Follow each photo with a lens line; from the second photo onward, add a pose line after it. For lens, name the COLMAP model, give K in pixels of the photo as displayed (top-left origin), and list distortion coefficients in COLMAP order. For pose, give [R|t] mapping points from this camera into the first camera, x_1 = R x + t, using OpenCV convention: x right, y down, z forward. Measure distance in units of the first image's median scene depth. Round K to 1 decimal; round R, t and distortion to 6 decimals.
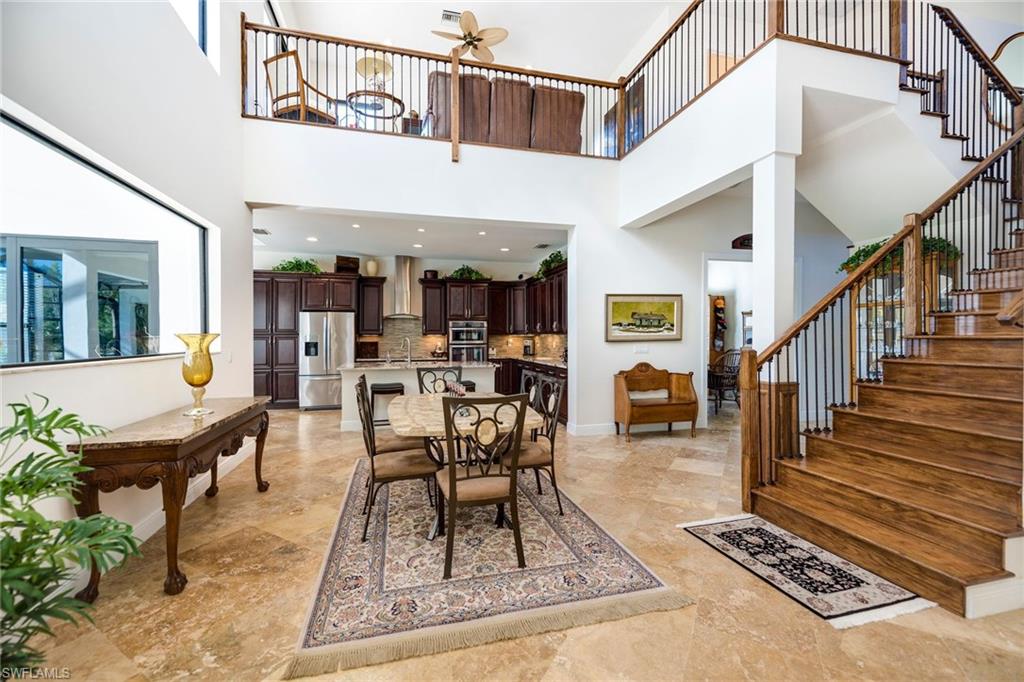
lens RADIAL K [[392.7, 0, 514.2], [0, 392.7, 338.0], [0, 0, 1]] dist [-0.000591, -0.000148]
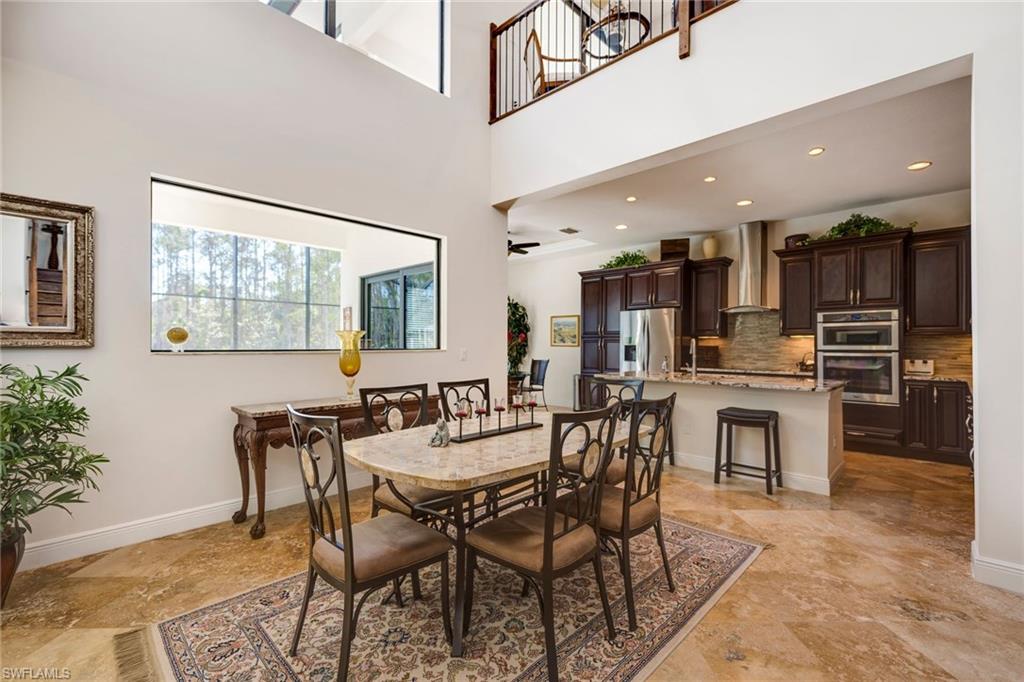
lens RADIAL K [[464.0, 0, 533.7], [0, 464.0, 340.3], [0, 0, 1]] dist [0.003852, 0.000316]
pose [[0.525223, -0.005970, -0.850944, 0.216995], [-0.004664, 0.999940, -0.009894, 0.009177], [0.850952, 0.009166, 0.525163, 0.248201]]
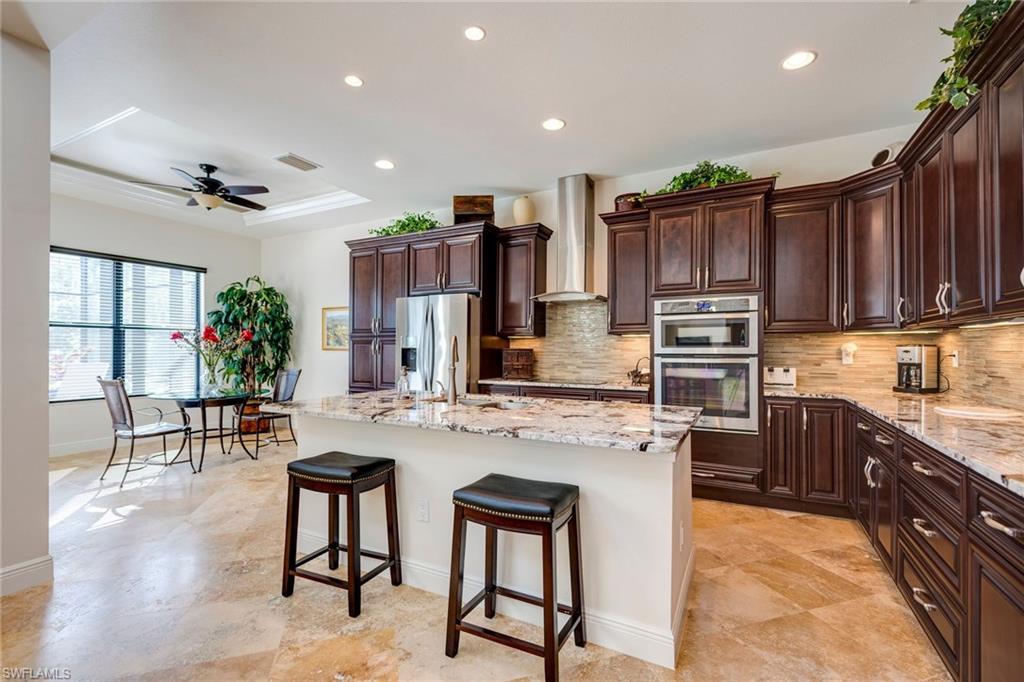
lens RADIAL K [[461.7, 0, 518.8], [0, 461.7, 346.1], [0, 0, 1]] dist [0.002650, 0.000144]
pose [[0.725637, -0.002398, -0.688073, 0.069999], [-0.003448, 0.999969, -0.007122, 0.010347], [0.688069, 0.007540, 0.725606, 0.542032]]
